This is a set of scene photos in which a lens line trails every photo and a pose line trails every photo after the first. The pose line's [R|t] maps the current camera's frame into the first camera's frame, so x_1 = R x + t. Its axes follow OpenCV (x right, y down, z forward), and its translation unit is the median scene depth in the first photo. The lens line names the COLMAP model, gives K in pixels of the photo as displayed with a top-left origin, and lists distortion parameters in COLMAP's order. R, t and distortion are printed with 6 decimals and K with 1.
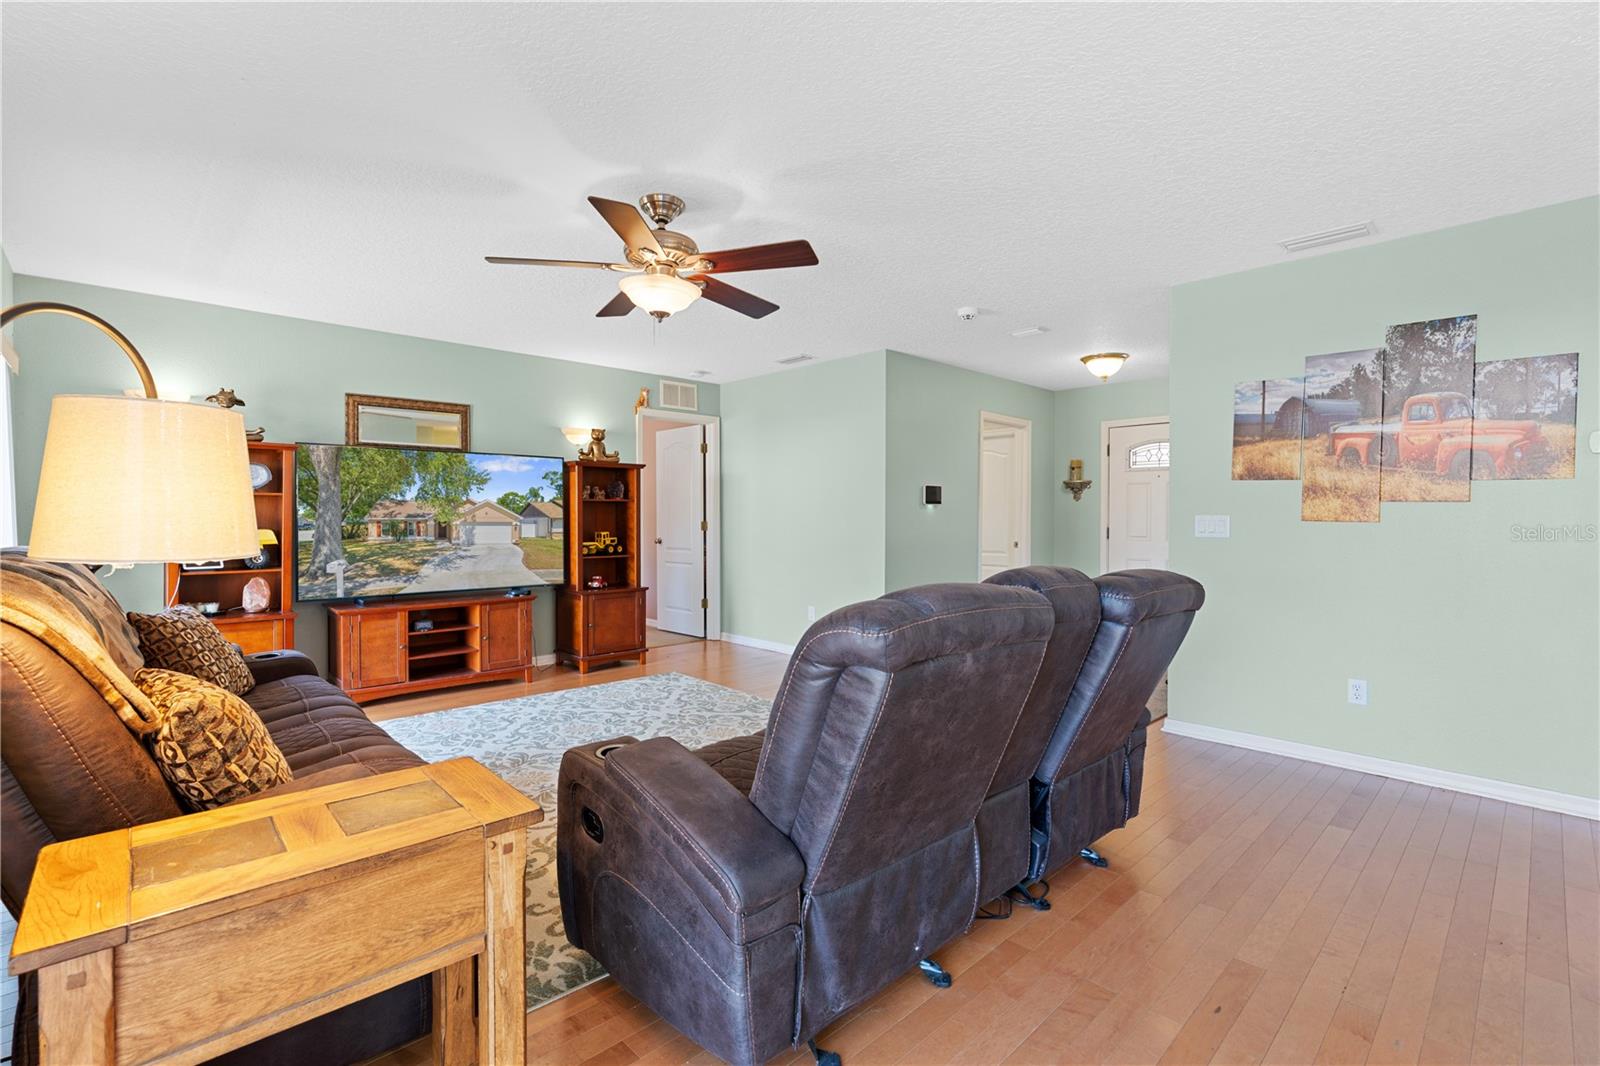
lens RADIAL K [[723.7, 0, 796.2], [0, 723.7, 522.4], [0, 0, 1]] dist [-0.004289, 0.000599]
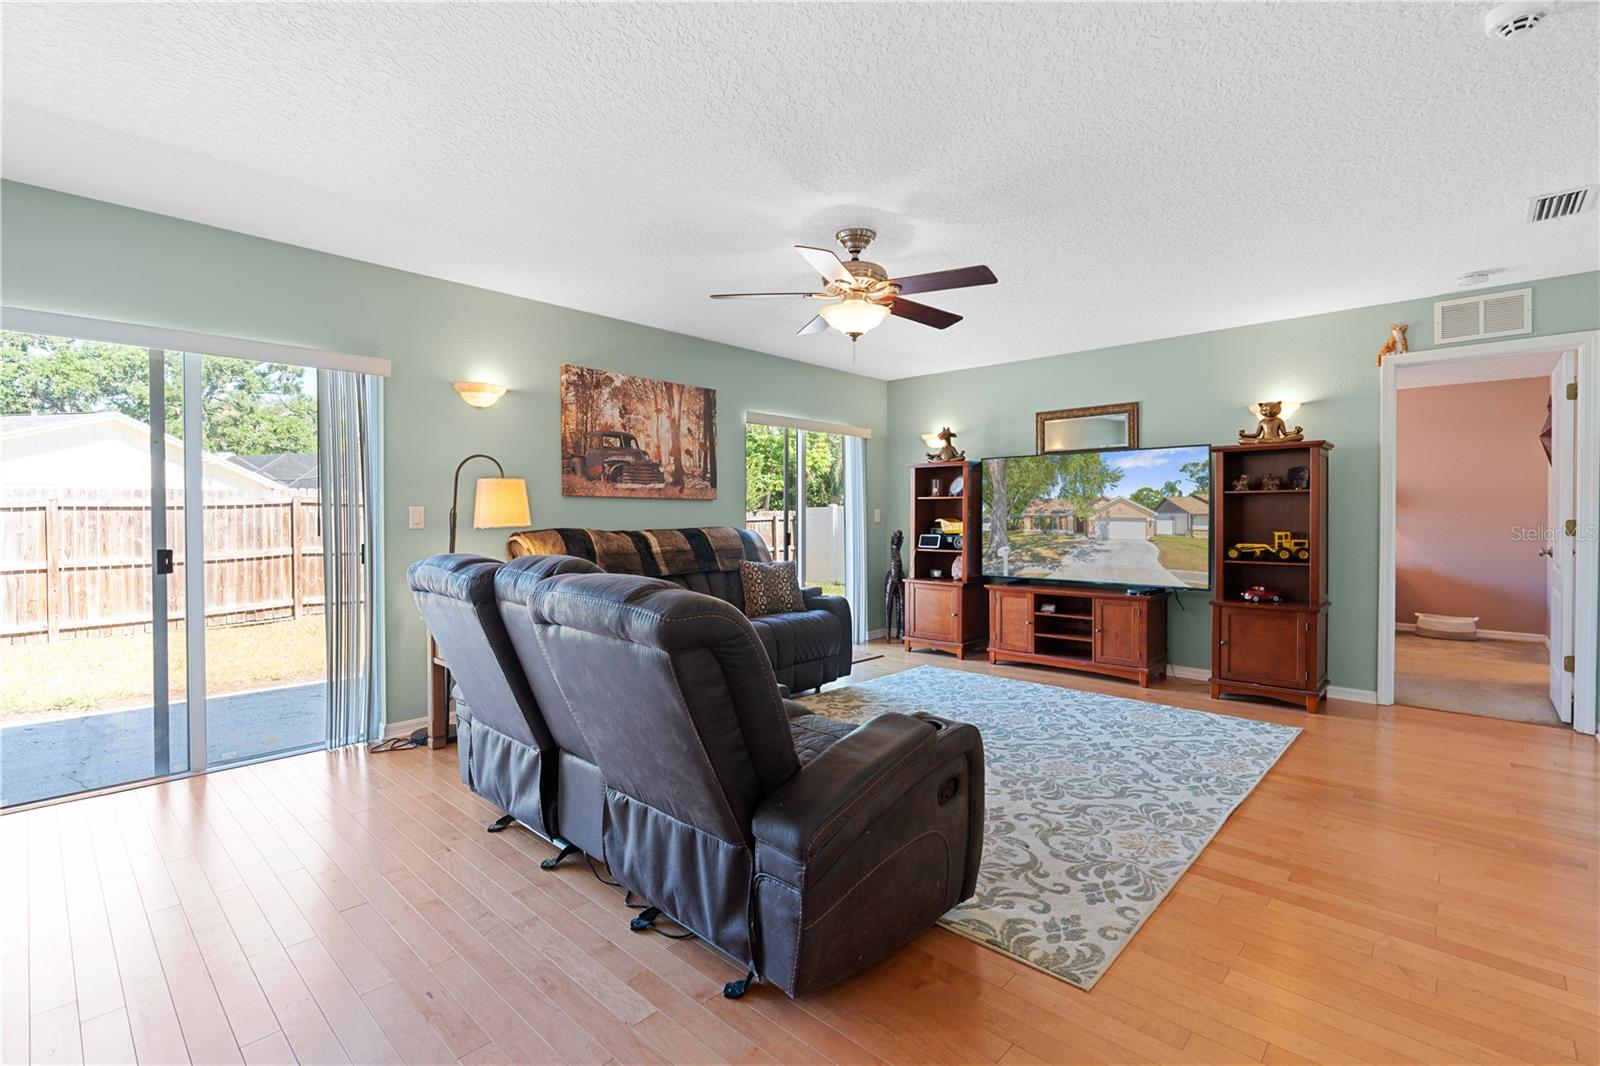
lens RADIAL K [[723.7, 0, 796.2], [0, 723.7, 522.4], [0, 0, 1]] dist [-0.004289, 0.000599]
pose [[0.058290, 0.011498, -0.998233, 0.560221], [-0.006198, 0.999919, 0.011155, -0.002770], [0.998280, 0.005537, 0.058357, 0.498106]]
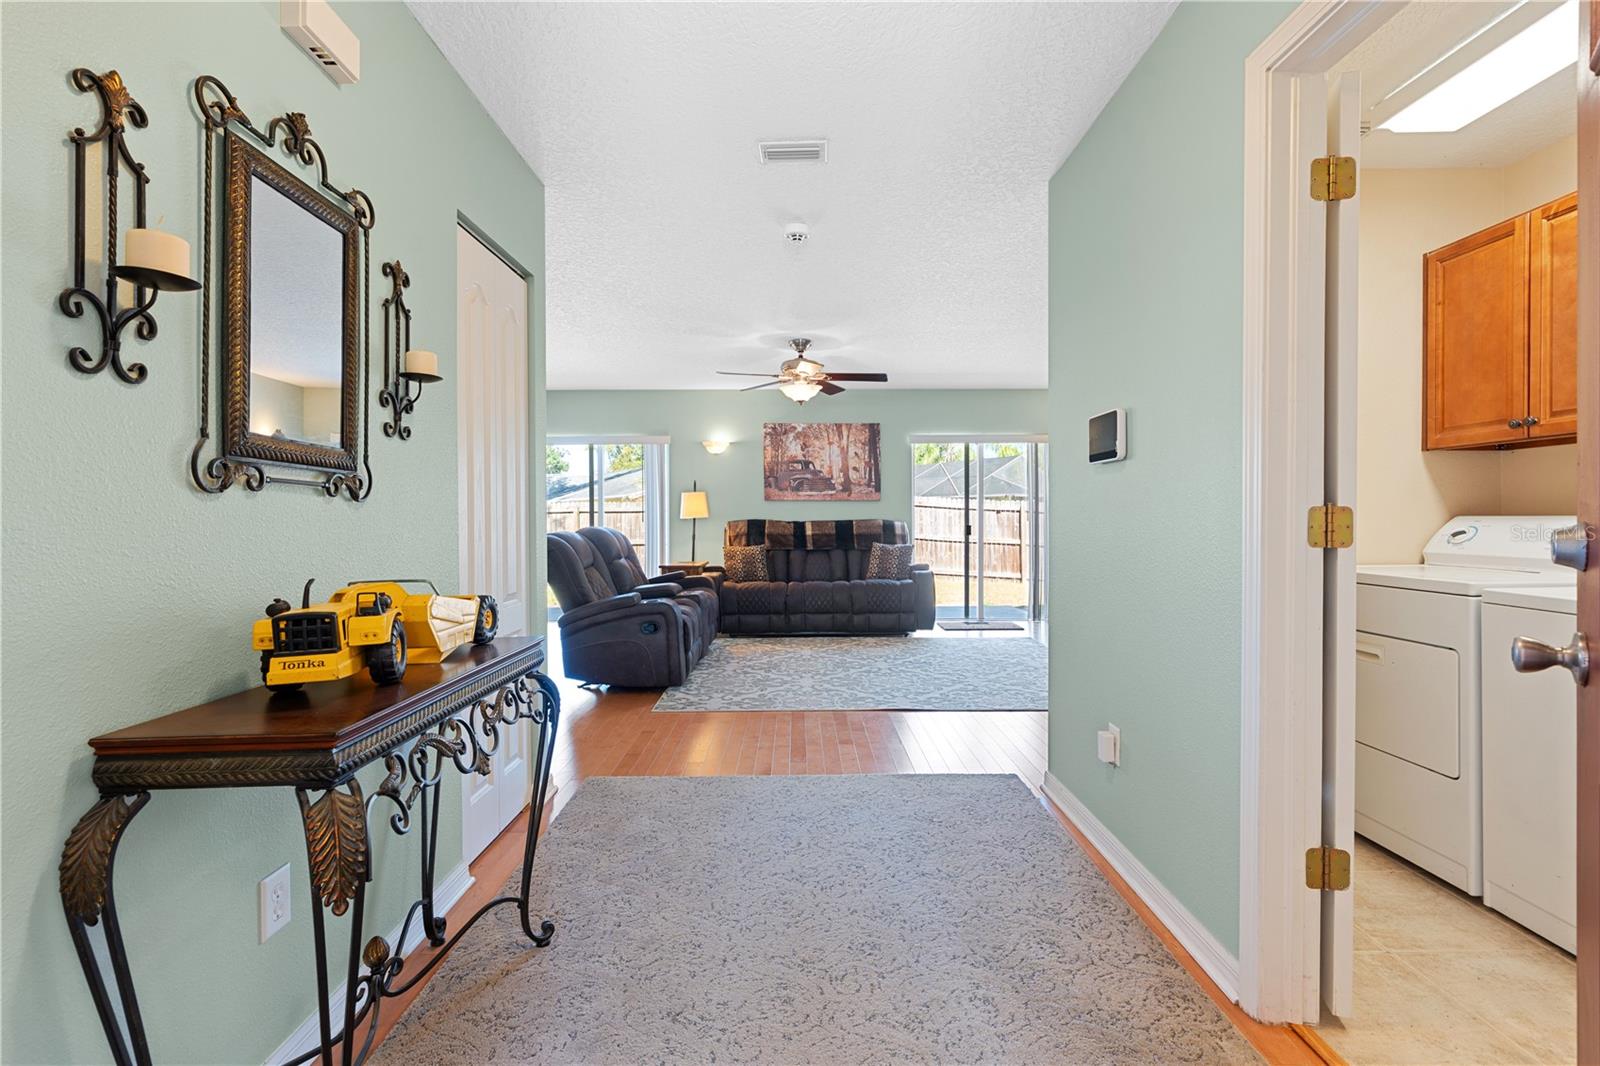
lens RADIAL K [[723.7, 0, 796.2], [0, 723.7, 522.4], [0, 0, 1]] dist [-0.004289, 0.000599]
pose [[-0.691381, 0.008405, -0.722441, 0.703466], [0.000641, 0.999939, 0.011021, 0.005450], [0.722490, 0.007157, -0.691345, 1.362325]]
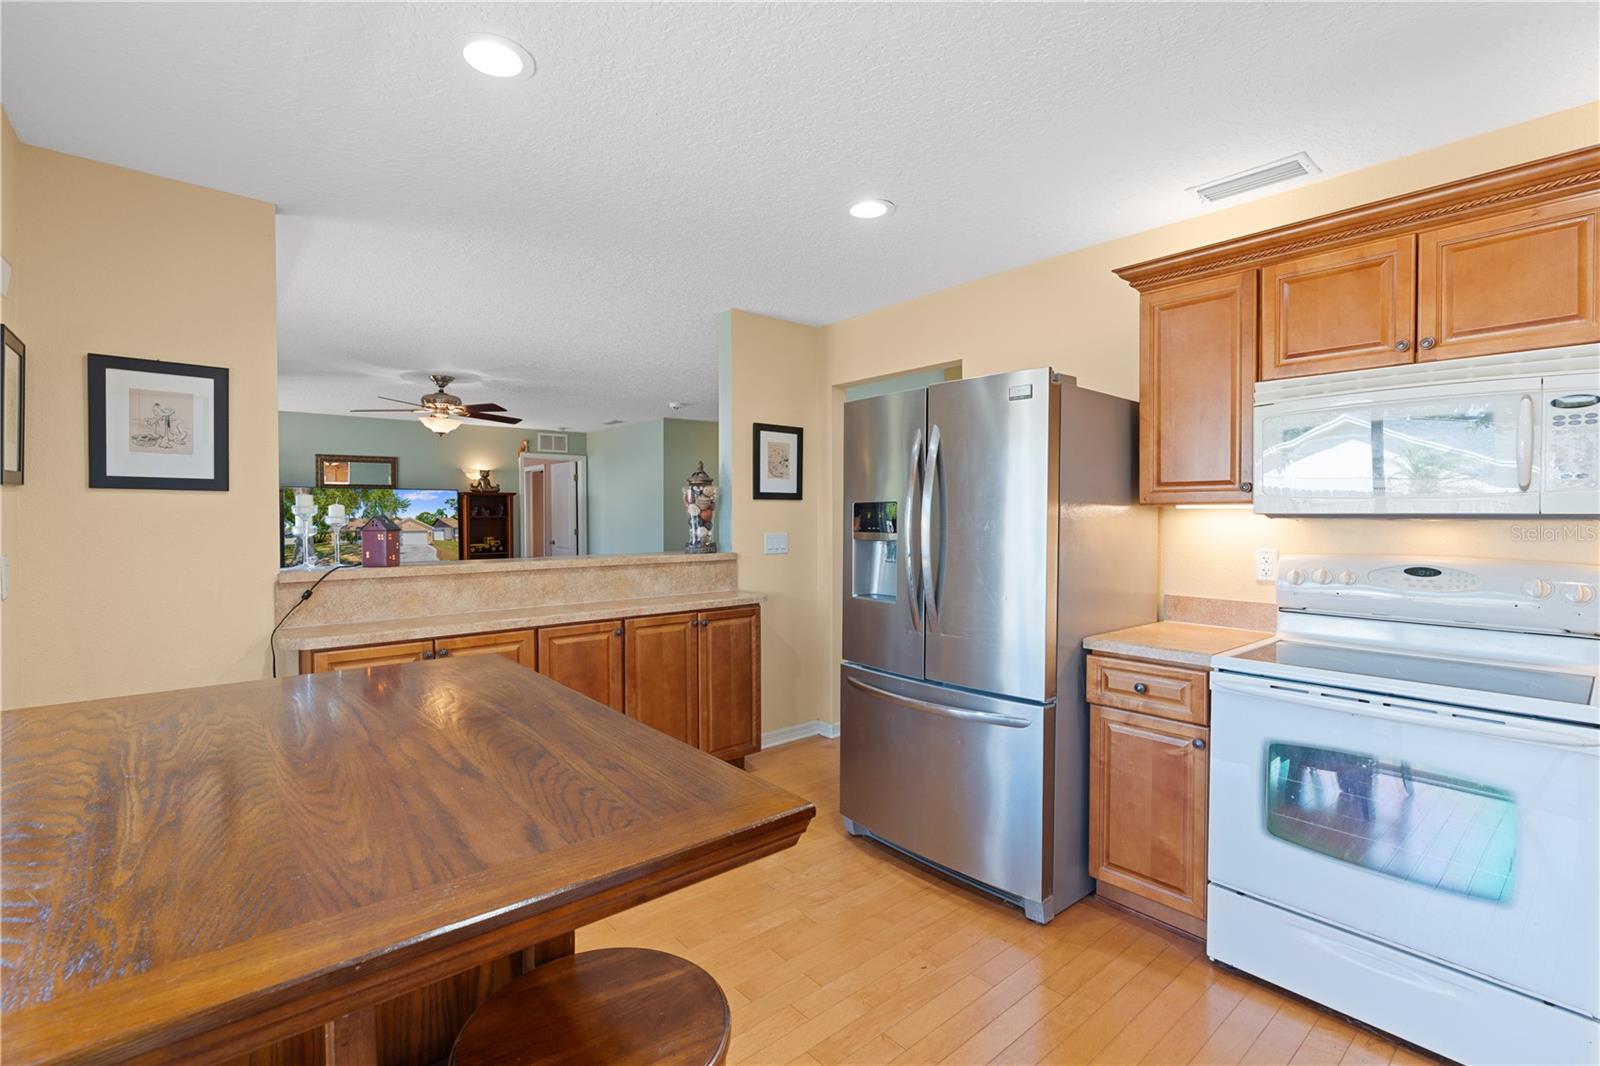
lens RADIAL K [[723.7, 0, 796.2], [0, 723.7, 522.4], [0, 0, 1]] dist [-0.004289, 0.000599]
pose [[0.998339, -0.000445, -0.057619, 0.515682], [0.000751, 0.999986, 0.005281, -0.027698], [0.057616, -0.005315, 0.998325, -0.536973]]
